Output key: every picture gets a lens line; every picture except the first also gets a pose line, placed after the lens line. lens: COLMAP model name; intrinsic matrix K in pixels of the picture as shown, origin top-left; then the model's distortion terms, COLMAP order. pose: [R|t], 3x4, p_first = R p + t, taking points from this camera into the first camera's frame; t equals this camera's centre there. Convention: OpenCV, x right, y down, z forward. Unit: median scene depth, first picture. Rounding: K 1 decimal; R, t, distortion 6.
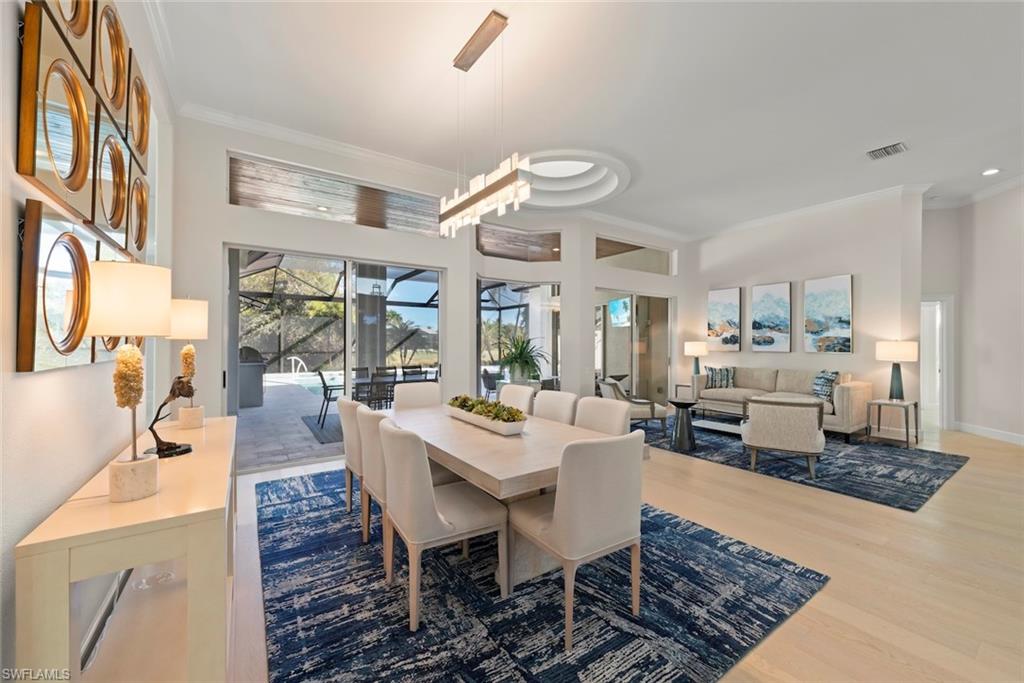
lens RADIAL K [[397.6, 0, 509.9], [0, 397.6, 339.8], [0, 0, 1]] dist [0.003739, -0.001199]
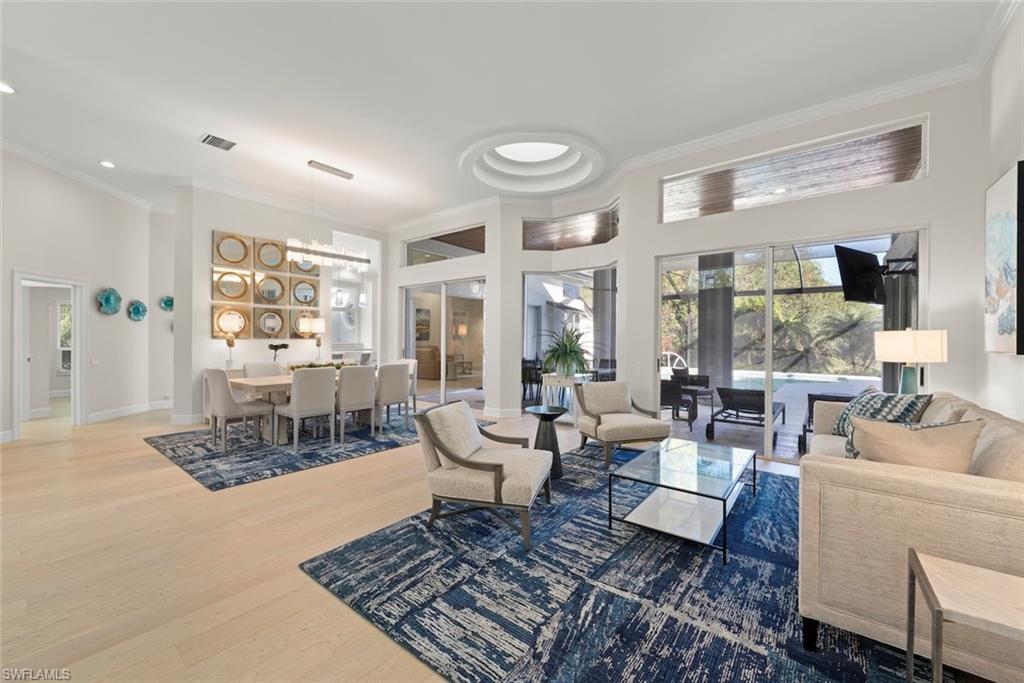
lens RADIAL K [[397.6, 0, 504.2], [0, 397.6, 341.3], [0, 0, 1]] dist [0.003739, -0.001199]
pose [[0.291960, 0.004542, -0.956420, 0.939965], [-0.000725, 0.999989, 0.004527, 0.018462], [0.956430, -0.000628, 0.291960, 0.600589]]
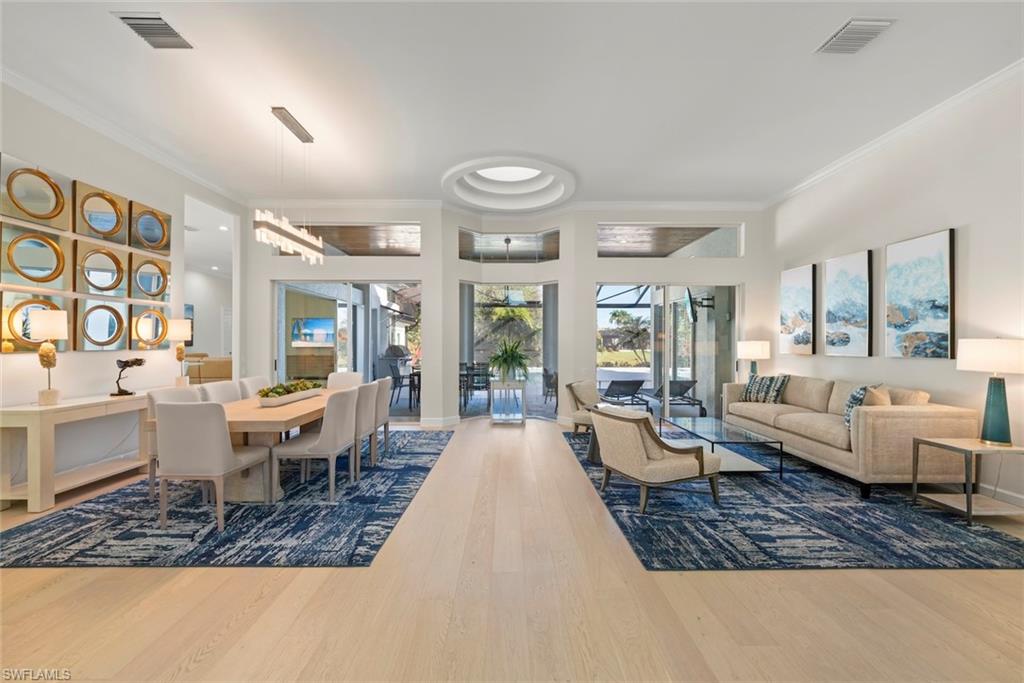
lens RADIAL K [[397.6, 0, 509.8], [0, 397.6, 340.5], [0, 0, 1]] dist [0.003739, -0.001199]
pose [[0.827028, -0.003250, -0.562152, 0.645024], [0.004413, 0.999990, 0.000711, 0.001825], [0.562144, -0.003069, 0.827034, 0.130057]]
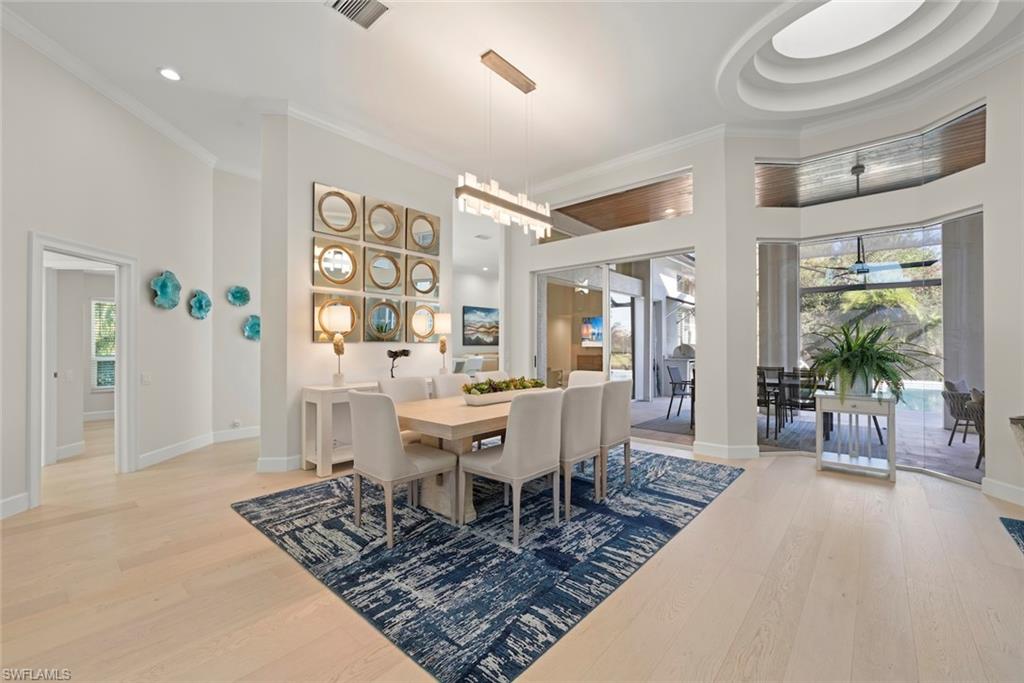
lens RADIAL K [[416.8, 0, 511.1], [0, 416.8, 343.7], [0, 0, 1]] dist [0.000100, 0.000734]
pose [[0.246754, -0.005146, -0.969065, 0.533743], [0.007321, 0.999967, -0.003446, 0.023847], [0.969051, -0.006244, 0.246783, 0.340653]]
